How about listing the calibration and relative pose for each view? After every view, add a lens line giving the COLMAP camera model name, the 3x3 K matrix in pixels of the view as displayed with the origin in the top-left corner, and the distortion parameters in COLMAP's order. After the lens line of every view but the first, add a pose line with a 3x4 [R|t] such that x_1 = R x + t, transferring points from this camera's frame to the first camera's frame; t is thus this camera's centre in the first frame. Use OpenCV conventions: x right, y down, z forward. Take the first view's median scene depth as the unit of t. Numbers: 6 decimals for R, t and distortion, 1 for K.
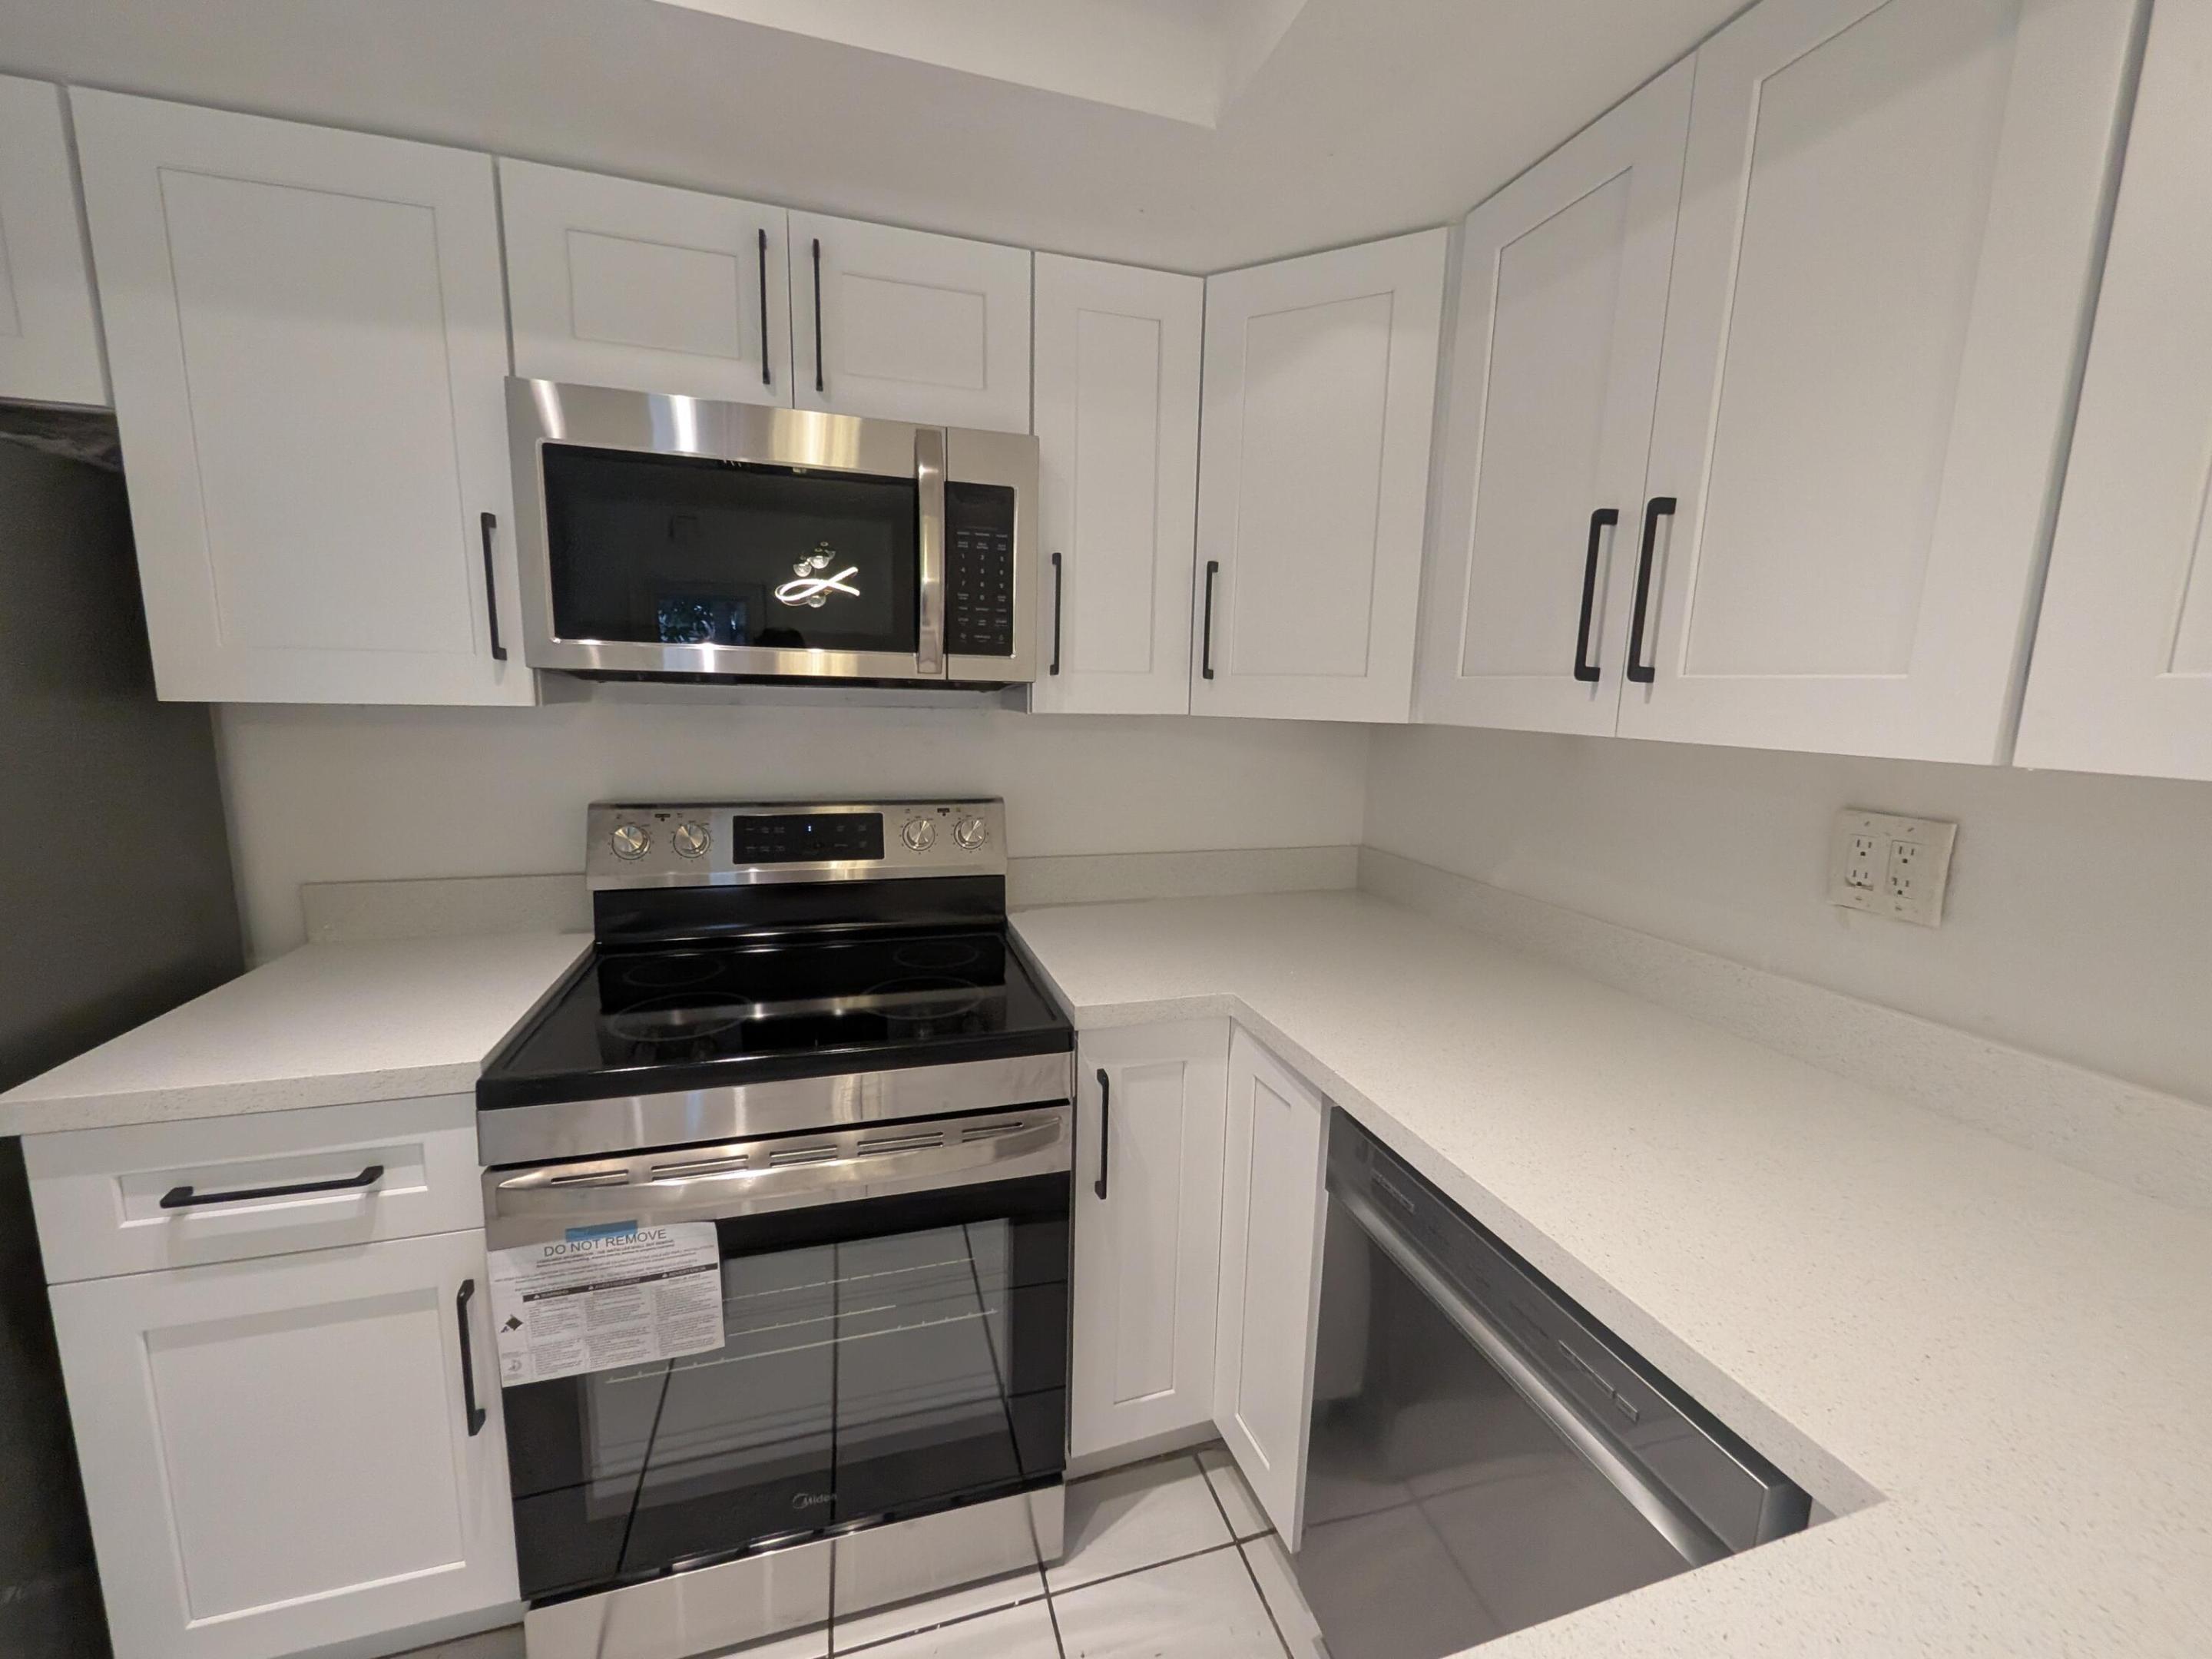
lens RADIAL K [[889.1, 0, 1103.0], [0, 889.1, 829.0], [0, 0, 1]] dist [0.005957, -0.000384]
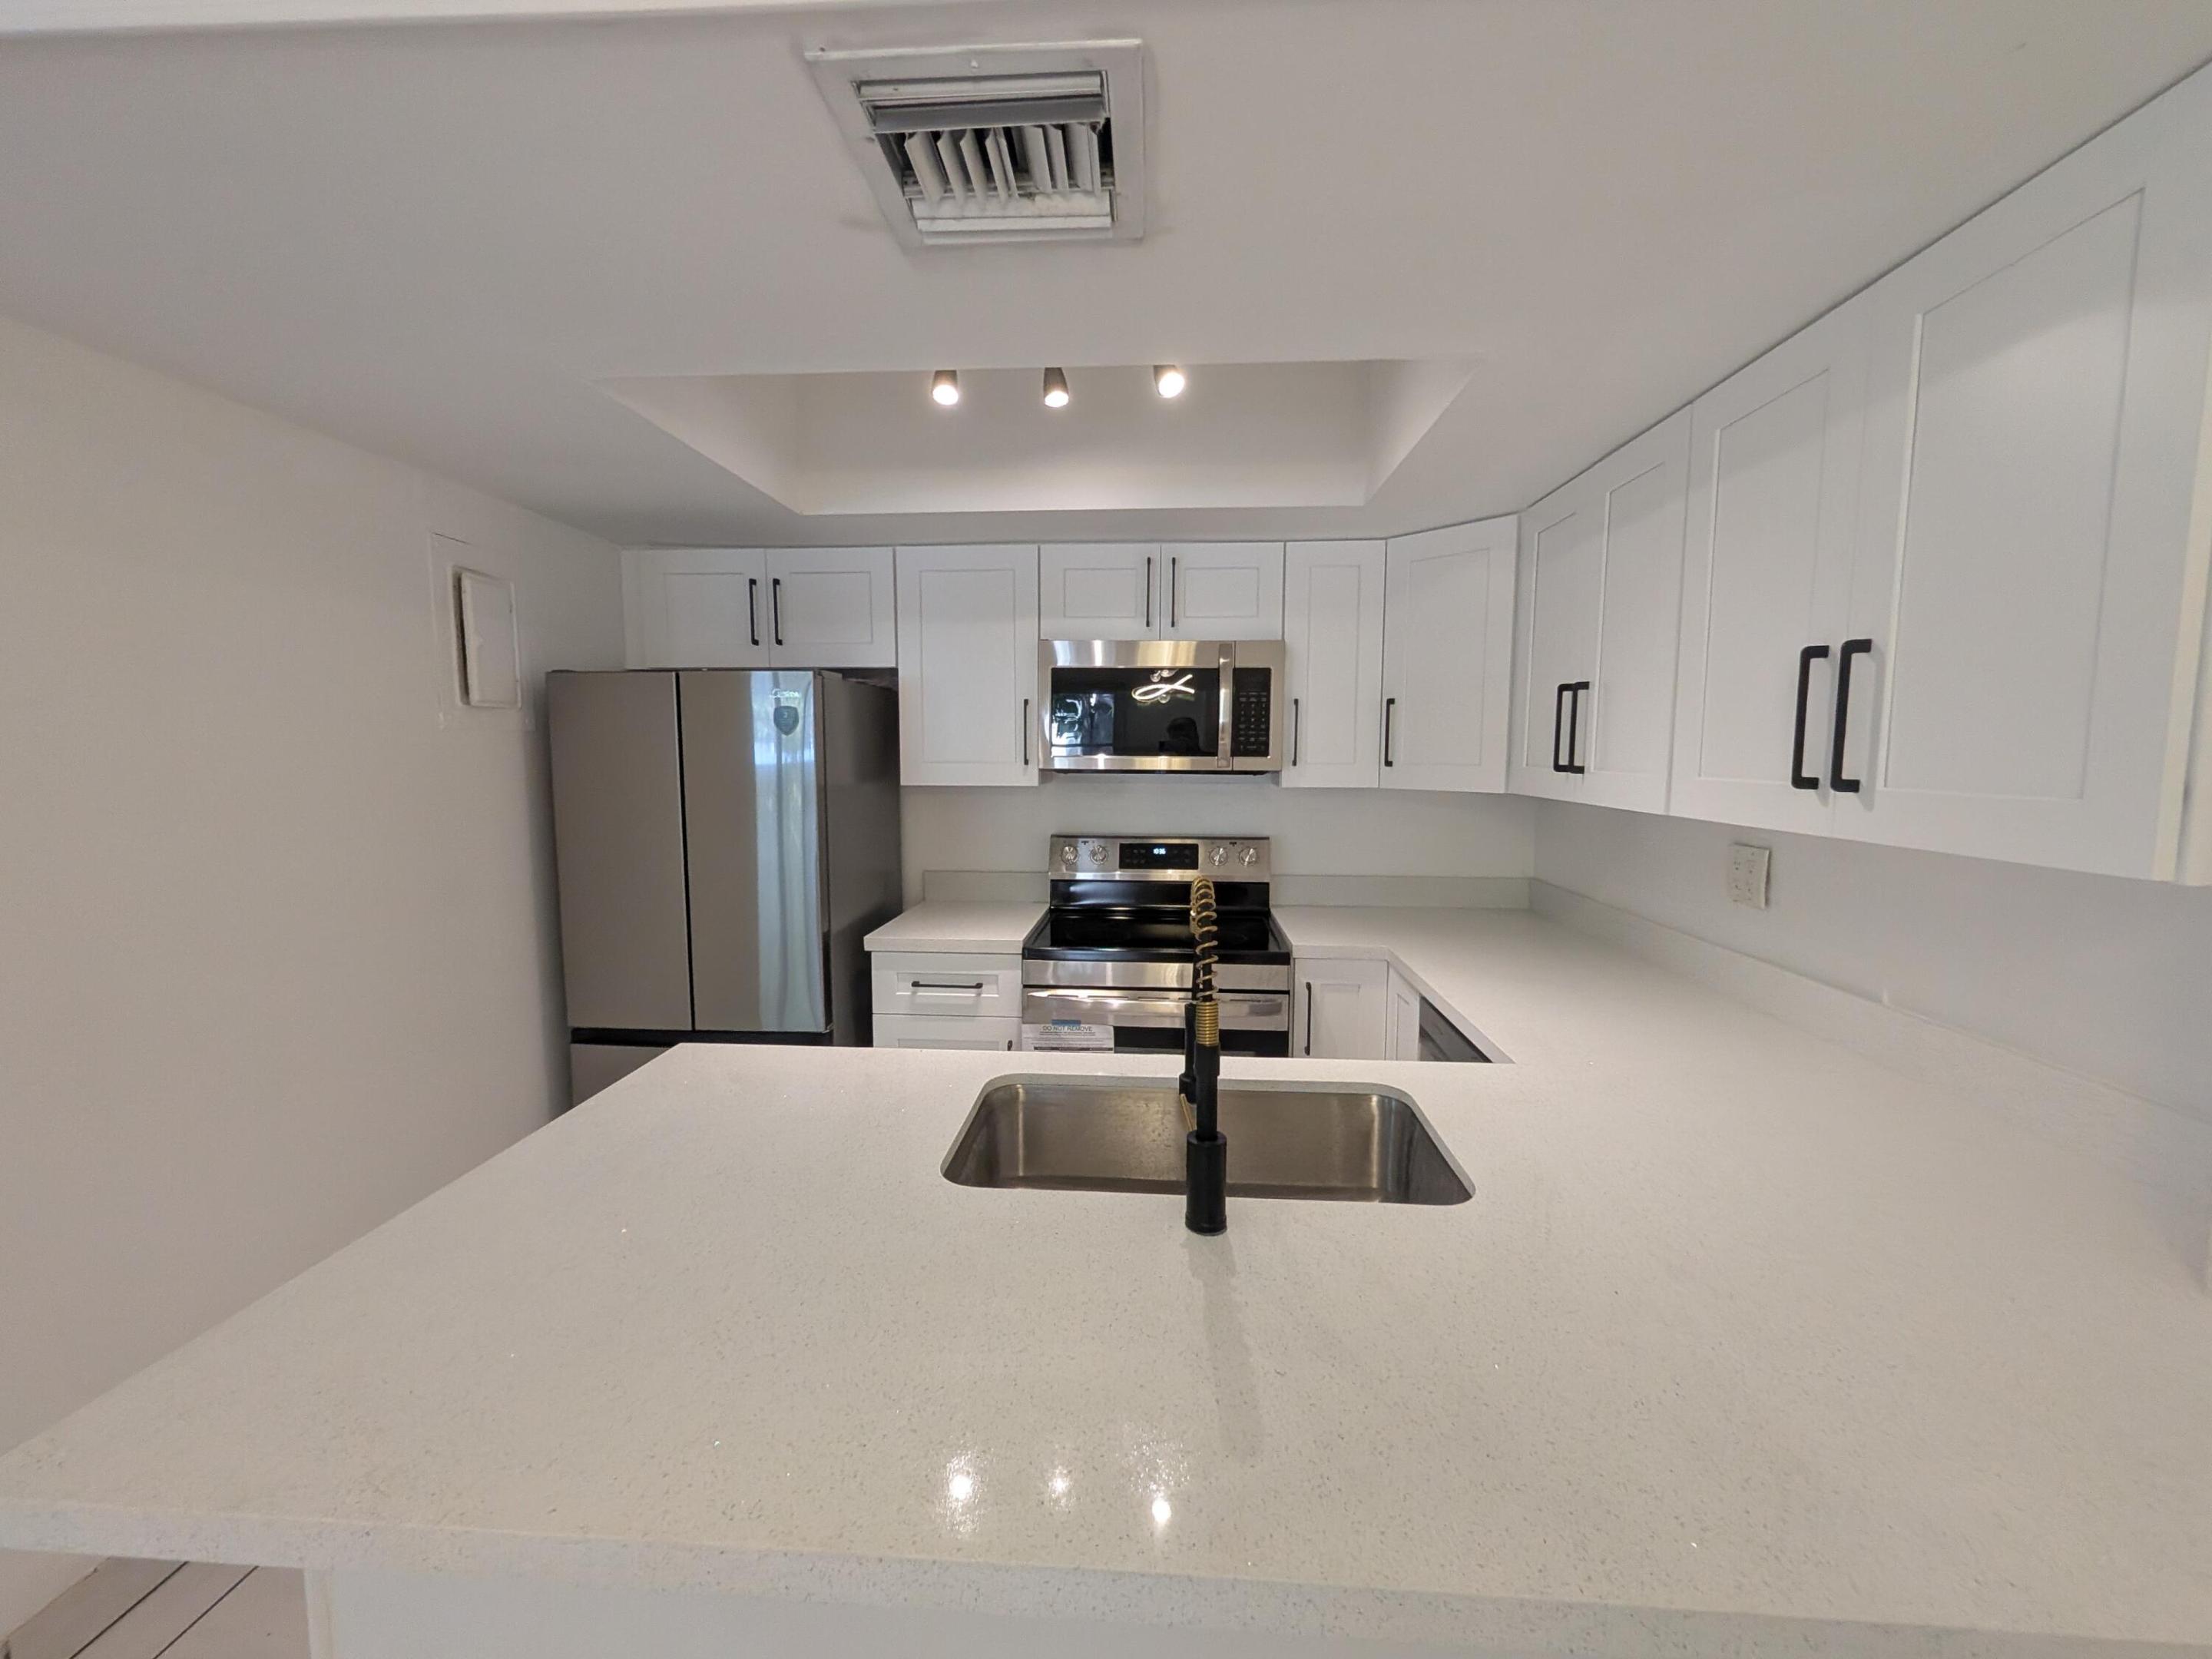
lens RADIAL K [[889.1, 0, 1103.0], [0, 889.1, 829.0], [0, 0, 1]] dist [0.005957, -0.000384]
pose [[0.932441, 0.013653, -0.361064, 0.269563], [-0.038522, 0.997347, -0.061769, 0.088667], [0.359263, 0.071505, 0.930493, -0.904667]]
